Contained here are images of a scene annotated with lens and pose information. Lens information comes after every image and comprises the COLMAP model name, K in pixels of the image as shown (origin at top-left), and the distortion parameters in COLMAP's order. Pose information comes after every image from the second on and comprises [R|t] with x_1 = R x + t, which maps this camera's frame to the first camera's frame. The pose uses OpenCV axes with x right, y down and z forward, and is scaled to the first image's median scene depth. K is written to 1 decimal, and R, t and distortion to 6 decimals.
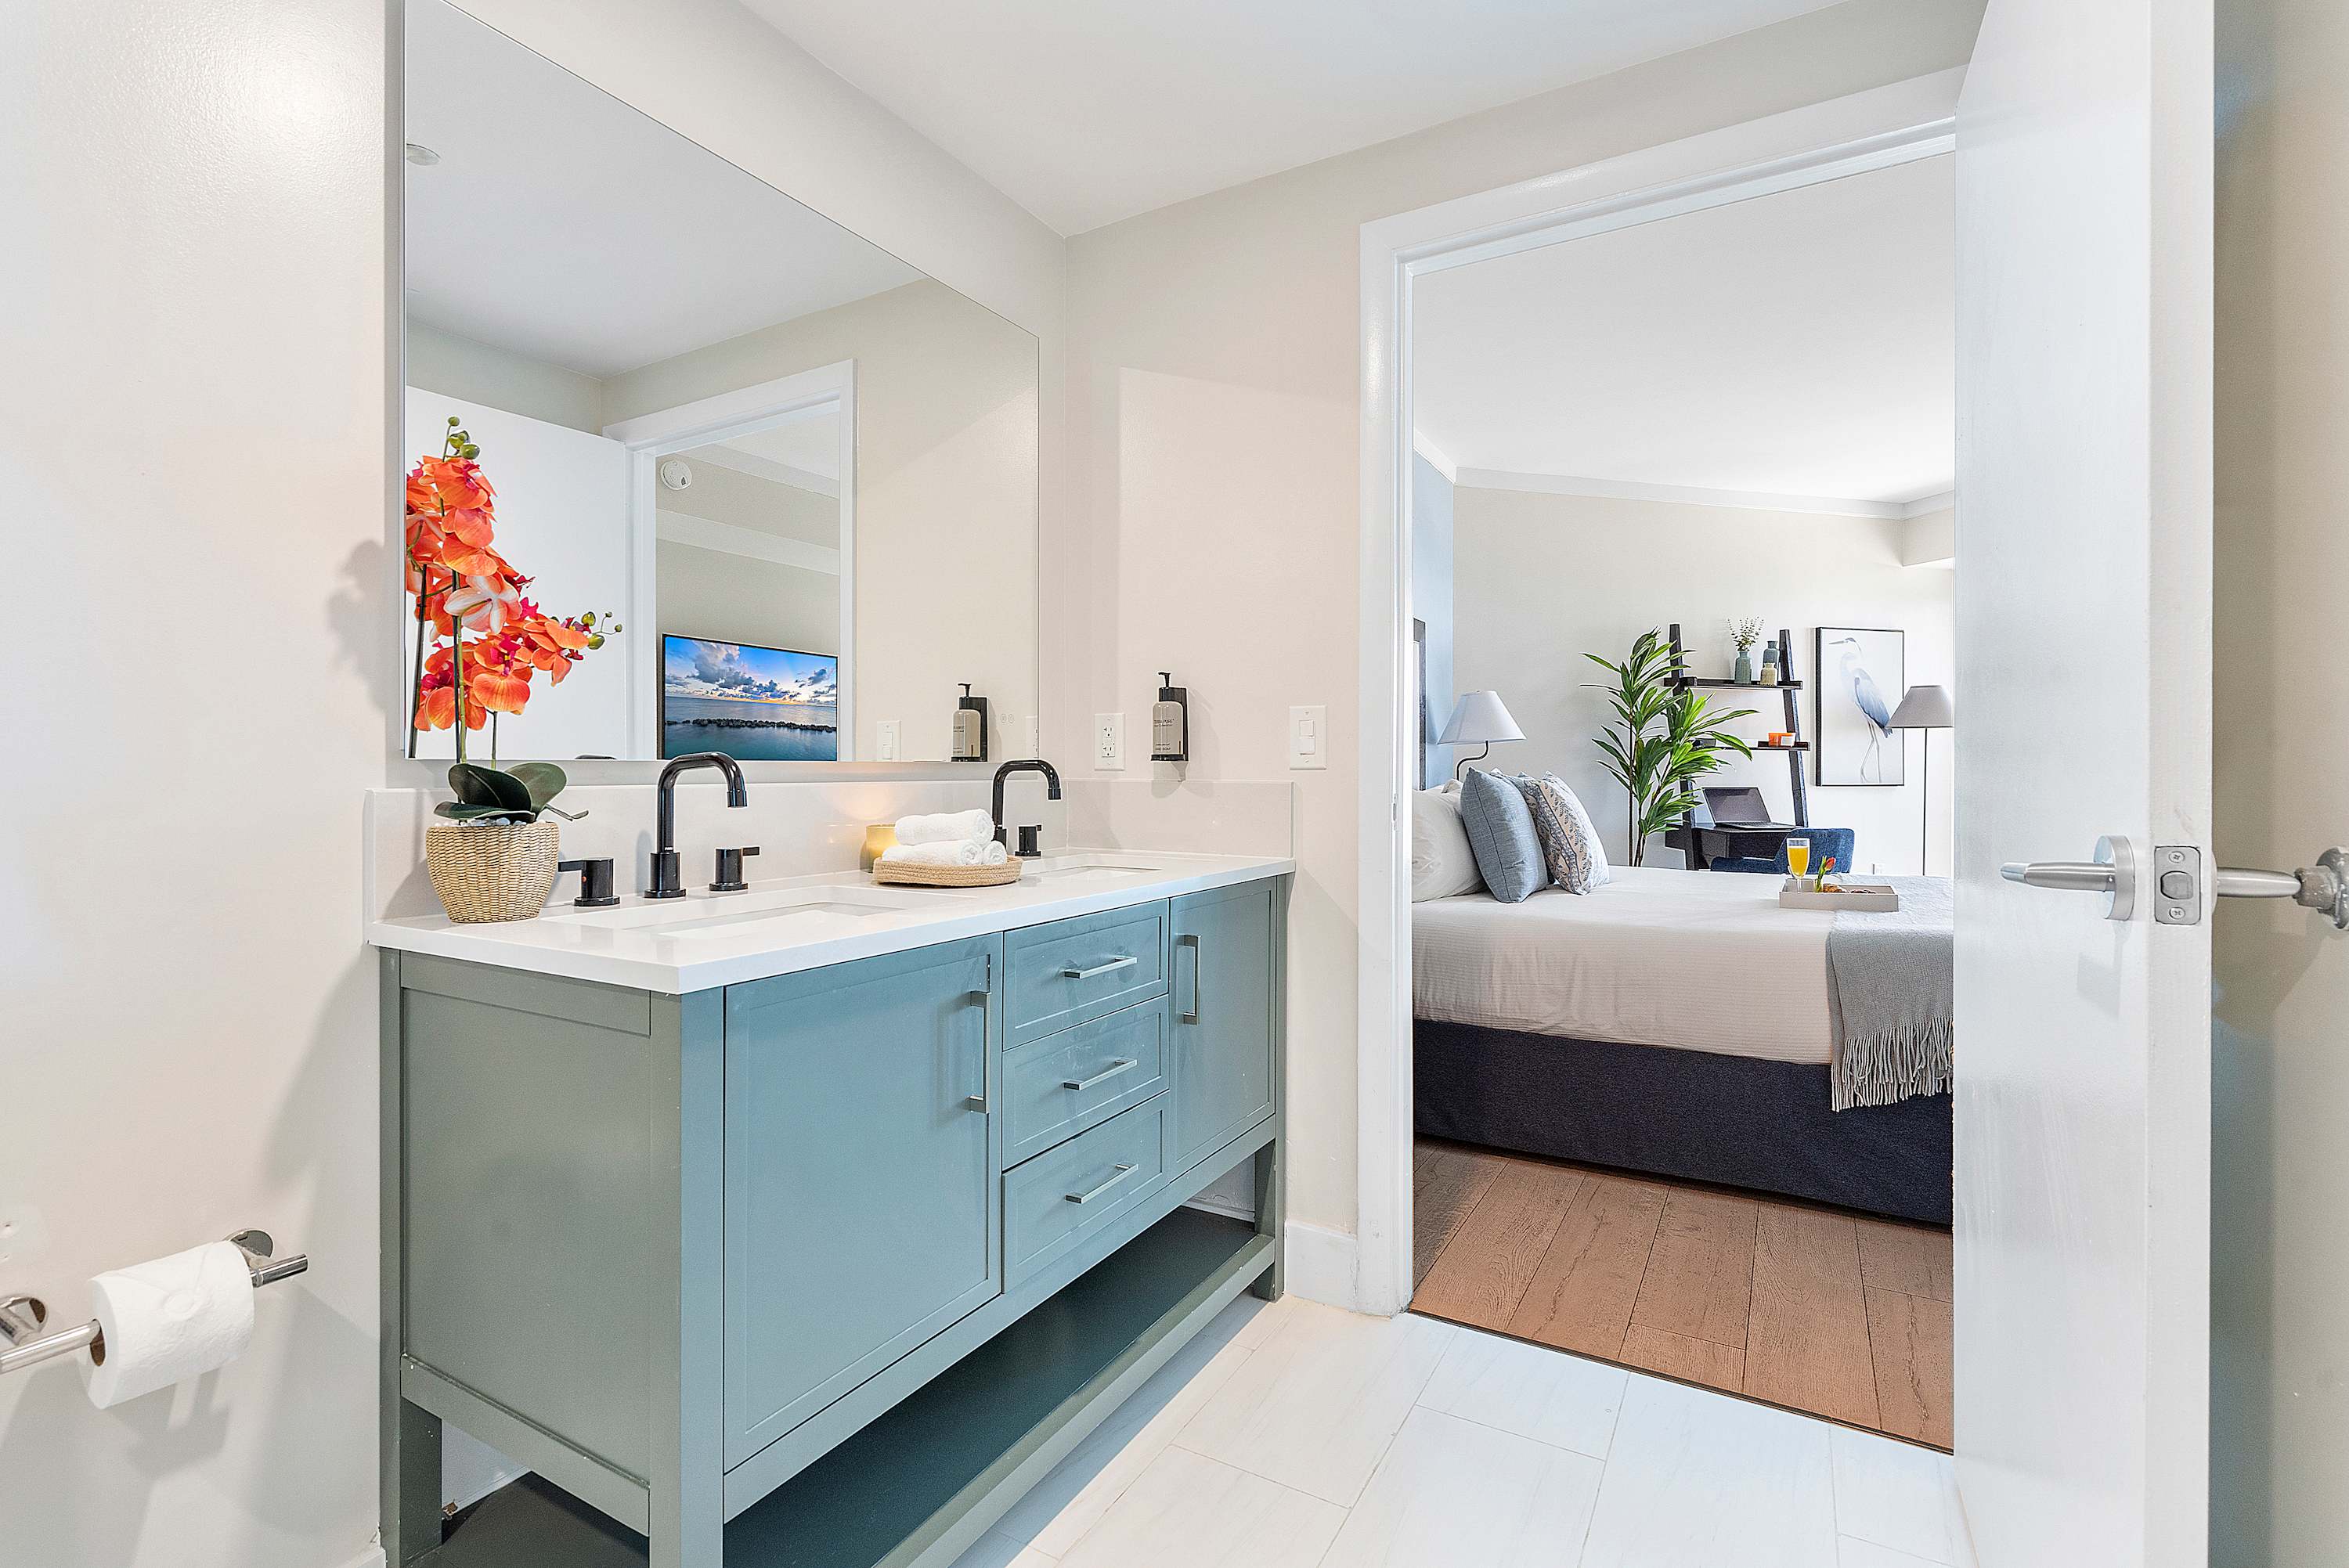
lens RADIAL K [[1114.0, 0, 1152.3], [0, 1114.0, 779.3], [0, 0, 1]] dist [0.001710, 0.001003]
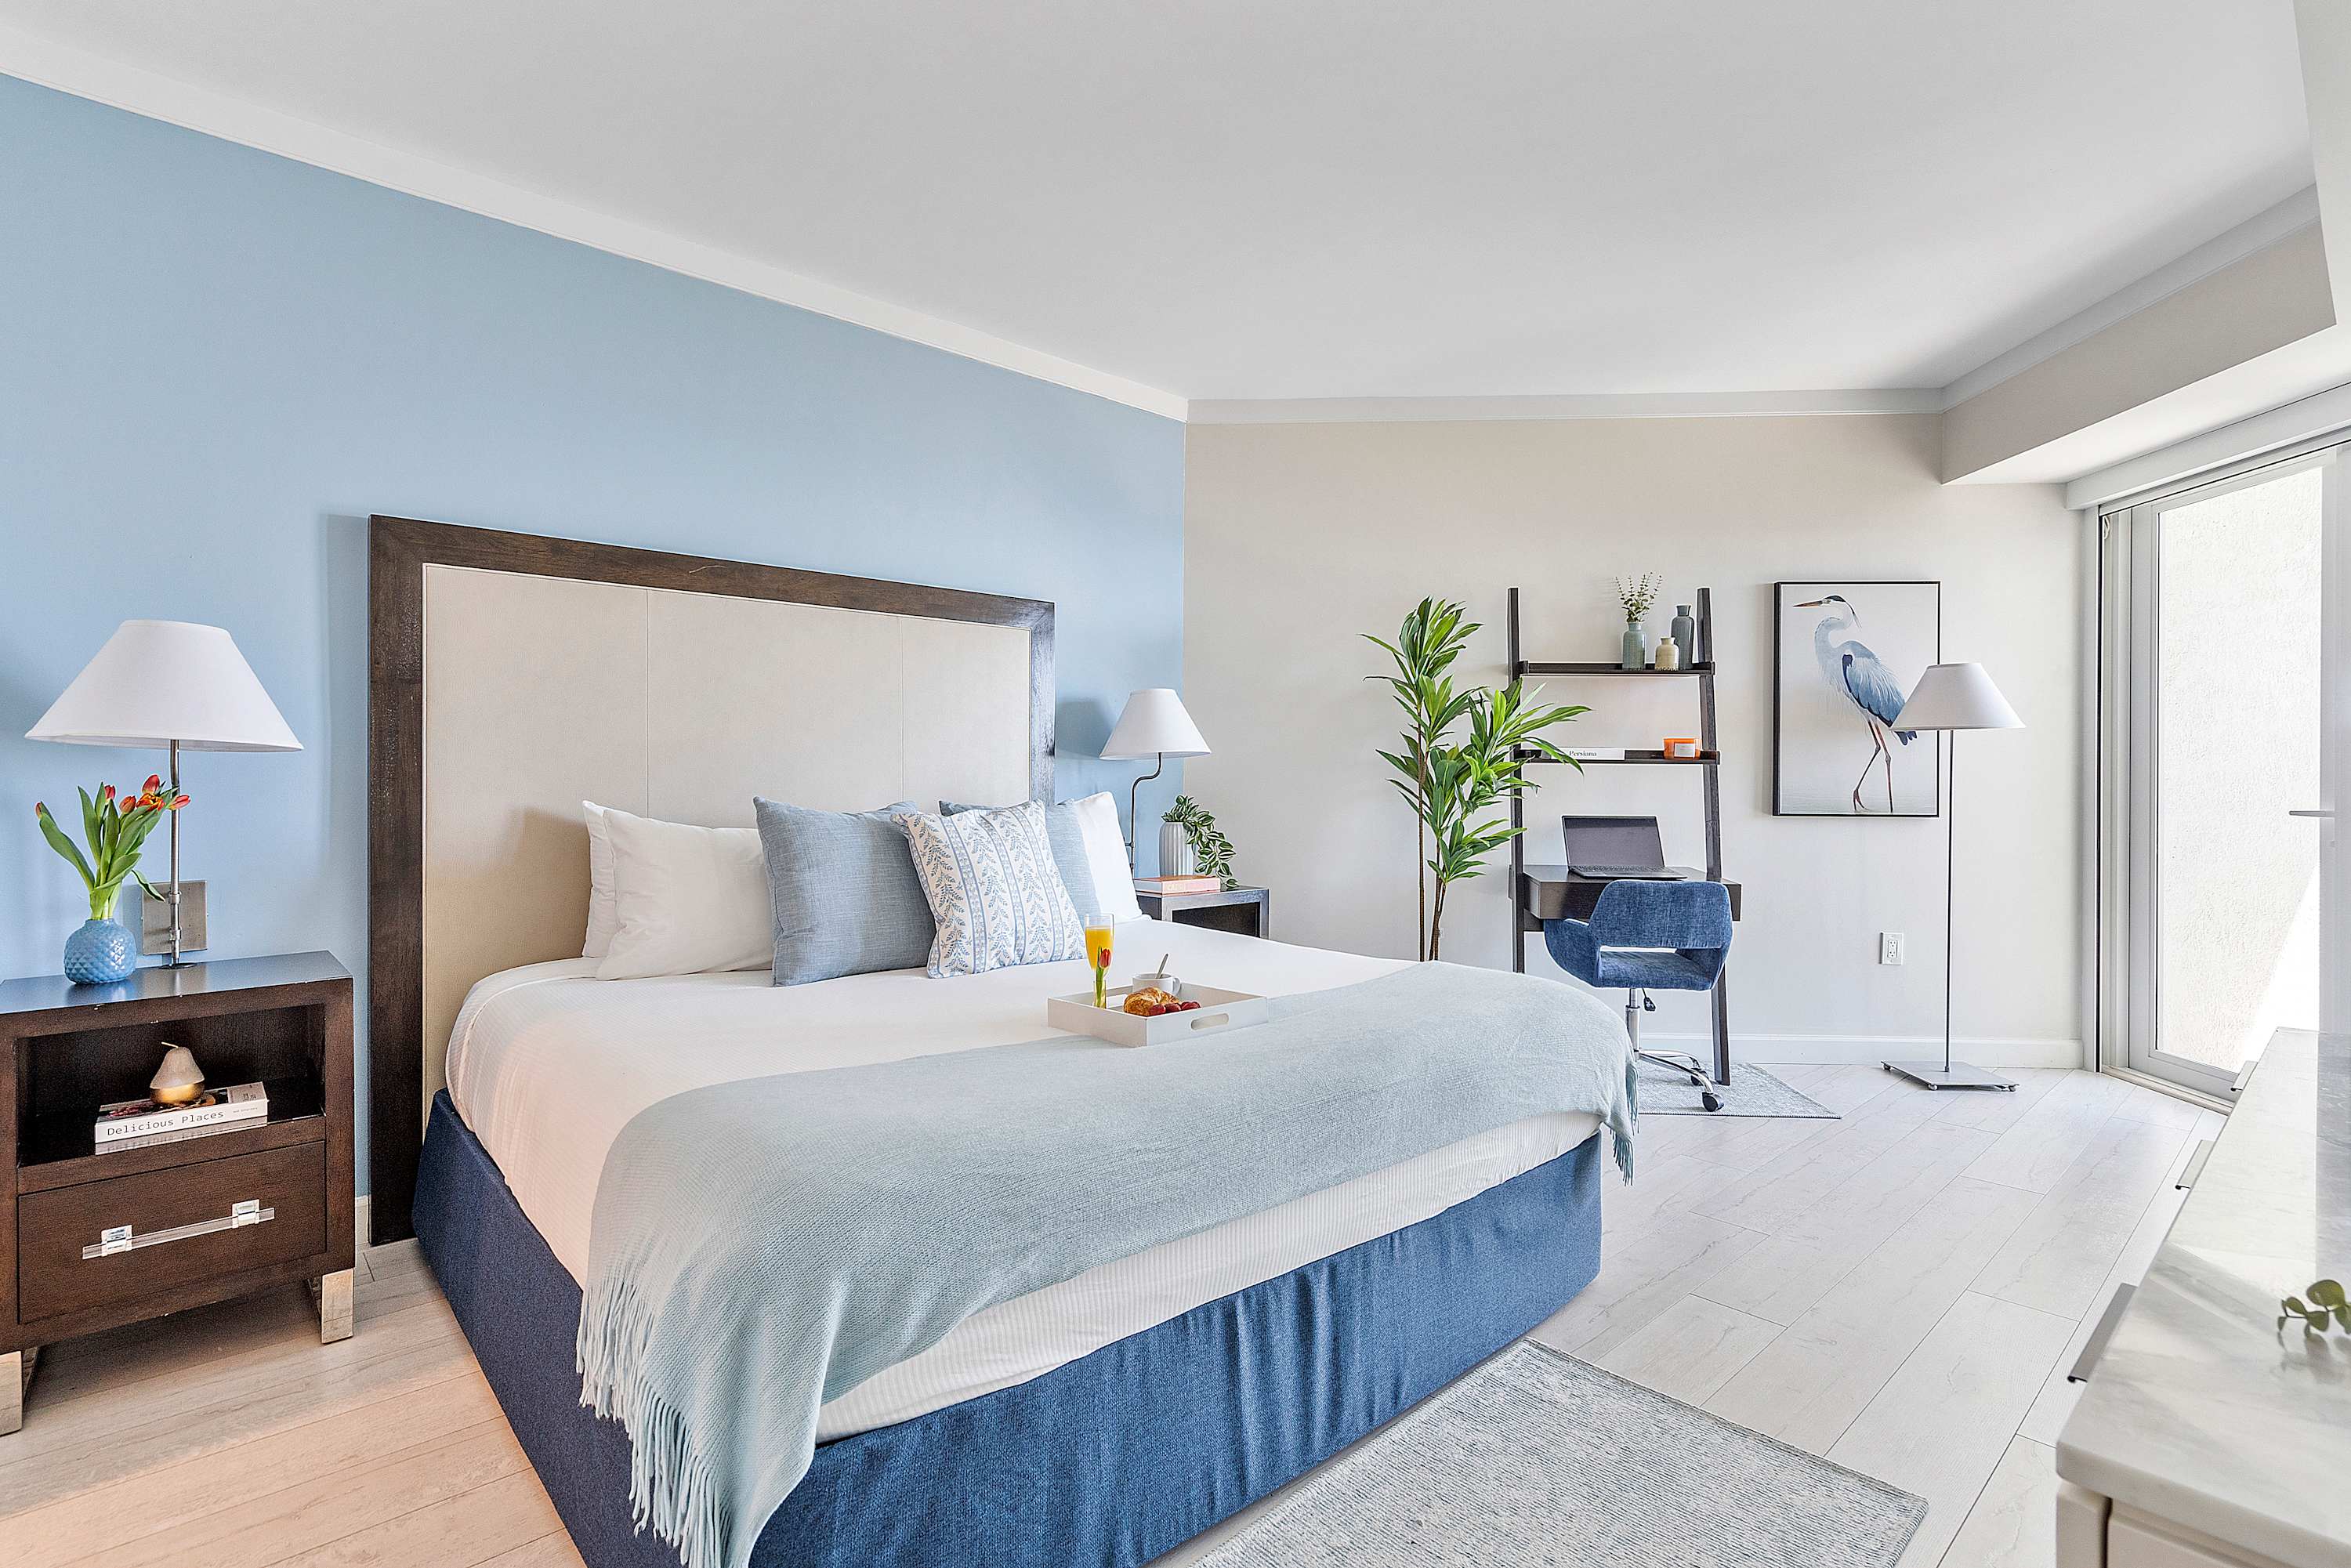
lens RADIAL K [[1115.0, 0, 1175.8], [0, 1115.0, 777.0], [0, 0, 1]] dist [0.001710, 0.001003]
pose [[0.944865, 0.004874, -0.327425, 0.488235], [-0.006724, 0.999967, -0.004519, -0.012835], [0.327392, 0.006471, 0.944866, 0.245207]]
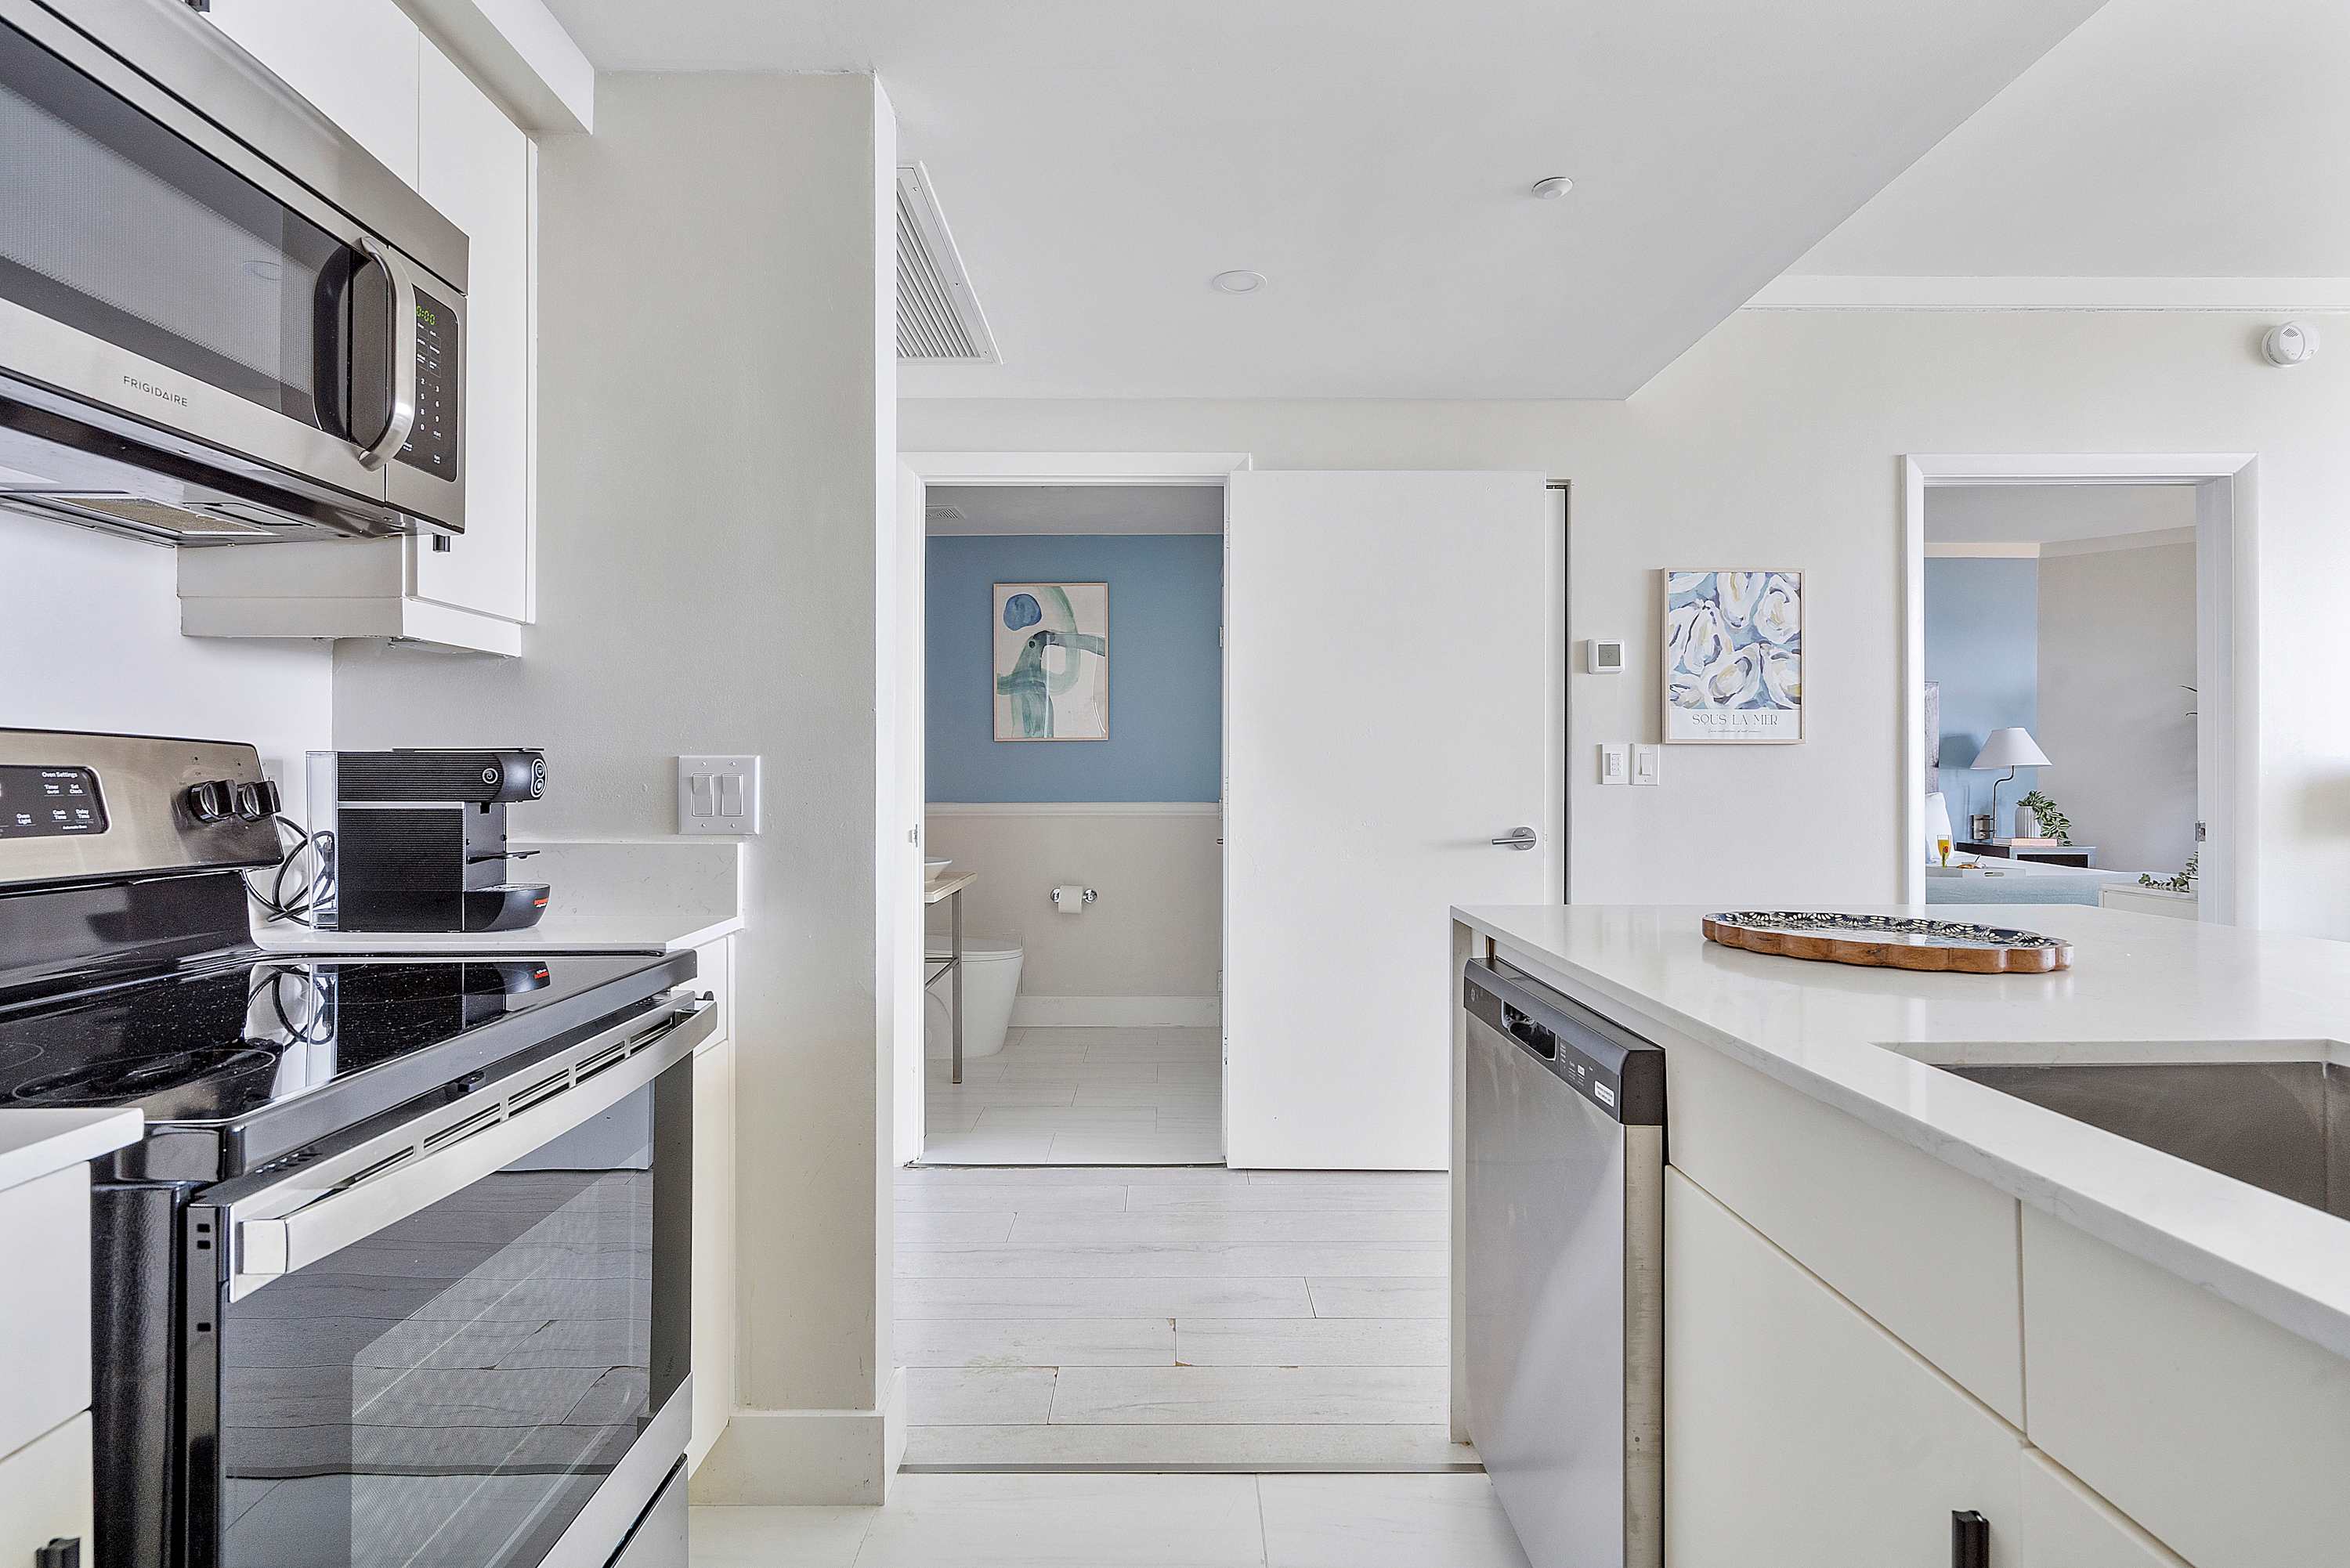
lens RADIAL K [[1114.5, 0, 1169.5], [0, 1114.5, 776.8], [0, 0, 1]] dist [0.001710, 0.001003]
pose [[0.495451, 0.002762, -0.868631, 0.824634], [-0.004602, 0.999989, 0.000555, -0.015187], [0.868624, 0.003723, 0.495458, -0.443321]]
